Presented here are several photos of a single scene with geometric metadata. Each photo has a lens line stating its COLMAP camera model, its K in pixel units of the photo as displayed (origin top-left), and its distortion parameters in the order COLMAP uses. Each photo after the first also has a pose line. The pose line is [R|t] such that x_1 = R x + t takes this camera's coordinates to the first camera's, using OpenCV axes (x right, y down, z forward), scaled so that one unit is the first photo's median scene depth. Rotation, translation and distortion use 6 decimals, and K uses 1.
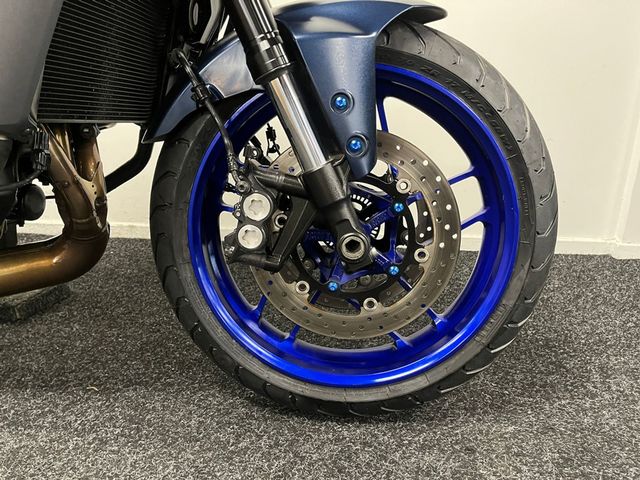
lens RADIAL K [[490.4, 0, 323.9], [0, 490.4, 246.8], [0, 0, 1]] dist [0.067379, -0.099868]
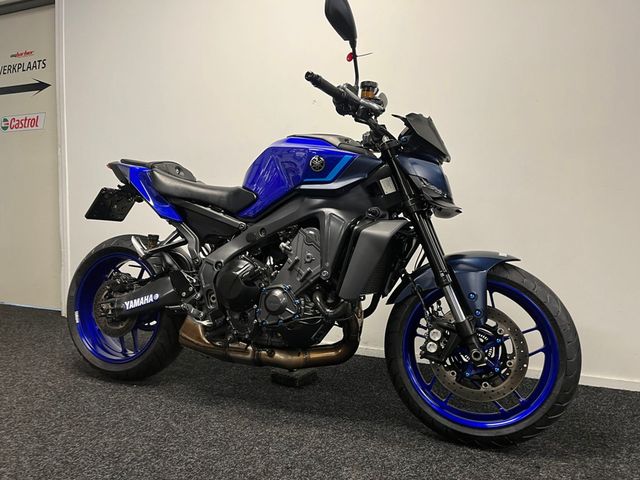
lens RADIAL K [[492.0, 0, 320.0], [0, 492.0, 240.0], [0, 0, 1]] dist [0.021826, -0.008491]
pose [[0.961760, 0.028087, -0.272451, -0.031584], [-0.106421, 0.954893, -0.277227, 0.186469], [0.252374, 0.295620, 0.921366, -1.378541]]
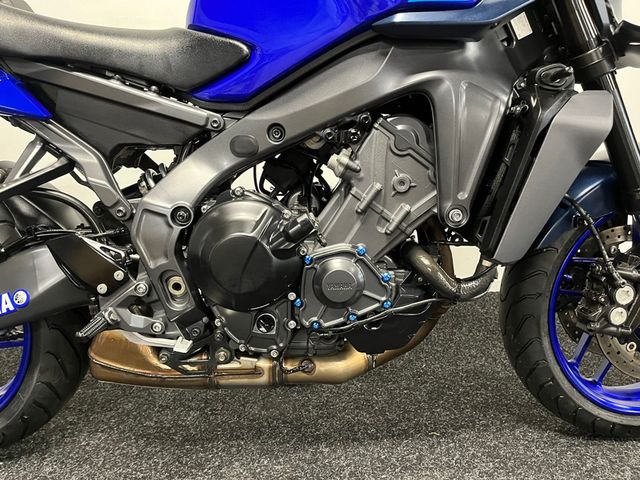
lens RADIAL K [[490.4, 0, 323.9], [0, 490.4, 246.8], [0, 0, 1]] dist [0.067379, -0.099868]
pose [[0.991825, -0.060827, 0.112175, -1.020630], [0.064677, 0.997424, -0.031009, -0.206381], [-0.110000, 0.038011, 0.993205, -0.298380]]
